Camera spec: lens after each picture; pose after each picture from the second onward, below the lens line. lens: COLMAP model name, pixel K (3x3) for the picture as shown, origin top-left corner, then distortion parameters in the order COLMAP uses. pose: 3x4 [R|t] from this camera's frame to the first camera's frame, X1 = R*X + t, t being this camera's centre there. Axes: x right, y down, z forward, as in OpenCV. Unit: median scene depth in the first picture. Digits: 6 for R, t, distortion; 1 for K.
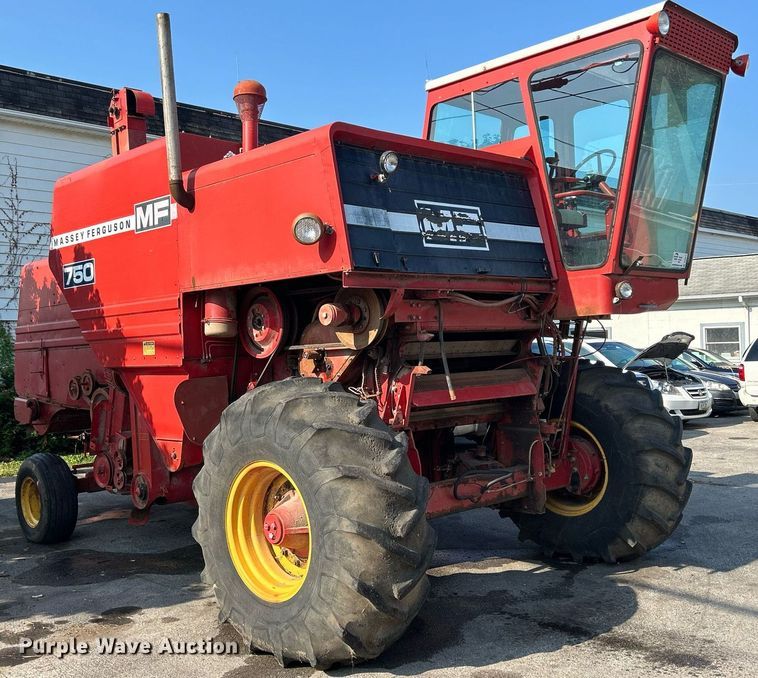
lens RADIAL K [[862.6, 0, 379.0], [0, 862.6, 339.0], [0, 0, 1]] dist [0.128769, -0.248864]
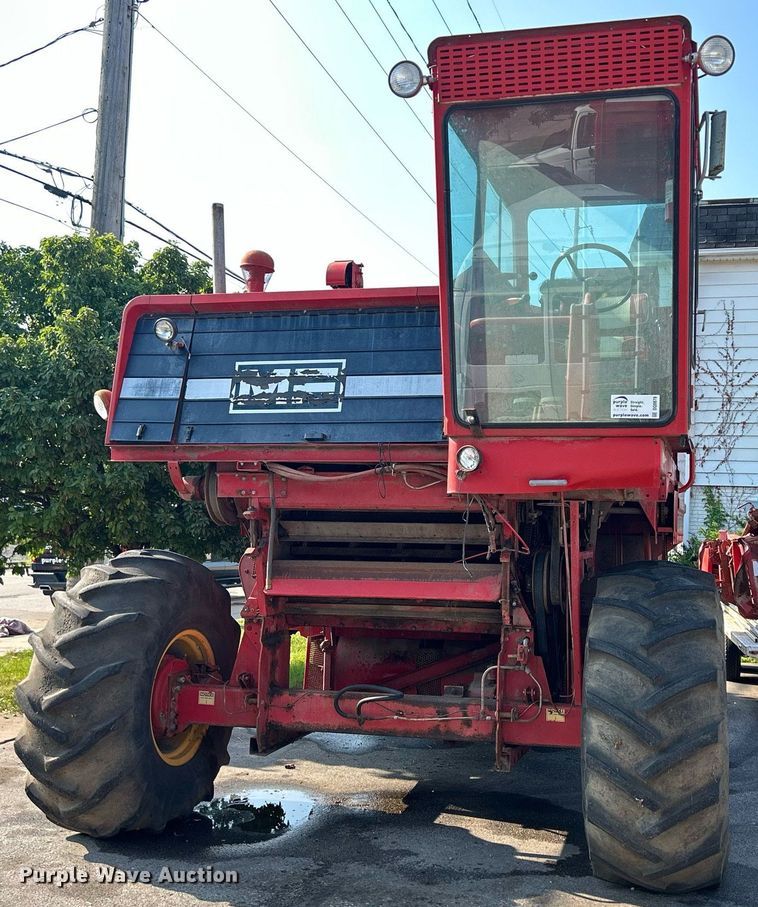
lens RADIAL K [[1040.3, 0, 380.4], [0, 1040.3, 469.7], [0, 0, 1]] dist [0.040327, -0.009852]
pose [[0.545155, 0.003684, -0.838327, 0.967178], [-0.032181, 0.999345, -0.016535, -0.033080], [0.837717, 0.035992, 0.544917, 0.502816]]
